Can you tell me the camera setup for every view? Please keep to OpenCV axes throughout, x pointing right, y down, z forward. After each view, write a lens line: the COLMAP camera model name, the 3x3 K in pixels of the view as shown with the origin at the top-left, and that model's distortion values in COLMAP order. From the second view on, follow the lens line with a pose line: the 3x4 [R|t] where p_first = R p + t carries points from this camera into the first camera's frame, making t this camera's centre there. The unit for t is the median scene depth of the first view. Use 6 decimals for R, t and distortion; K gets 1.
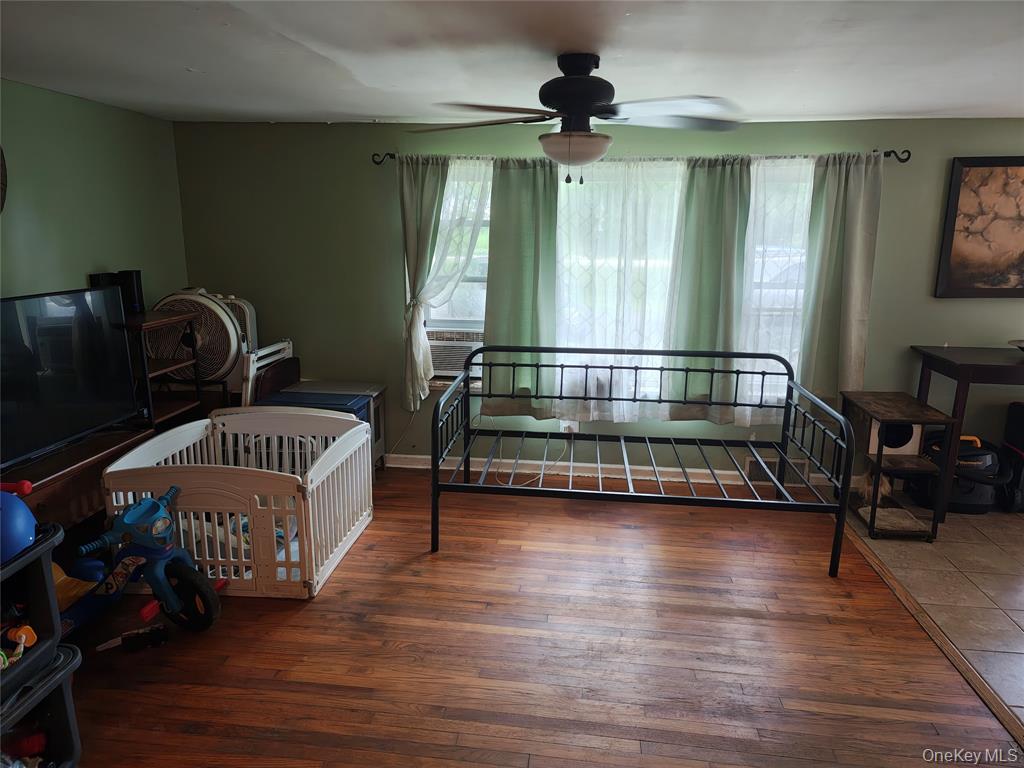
lens RADIAL K [[700.4, 0, 505.0], [0, 700.4, 385.2], [0, 0, 1]] dist [0.046090, -0.035987]
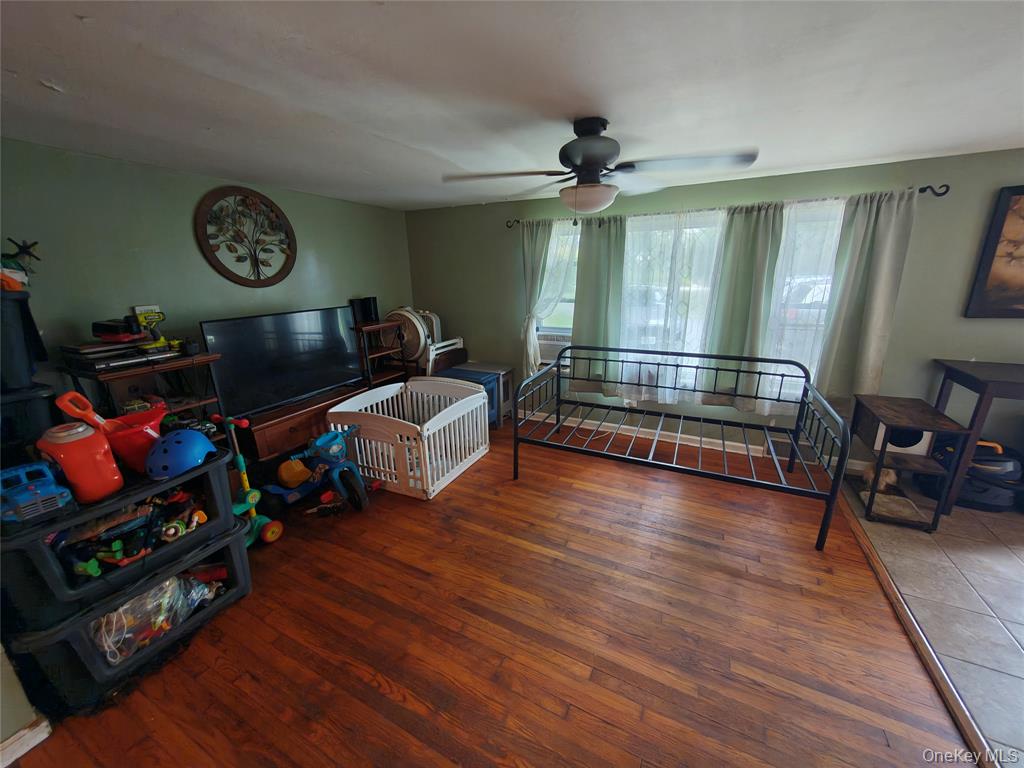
lens RADIAL K [[386.1, 0, 515.7], [0, 386.1, 380.8], [0, 0, 1]] dist [0.000919, -0.000720]
pose [[0.941527, 0.065657, -0.330479, 0.148880], [-0.046824, 0.996810, 0.064640, -0.030659], [0.333668, -0.045386, 0.941597, 0.186213]]
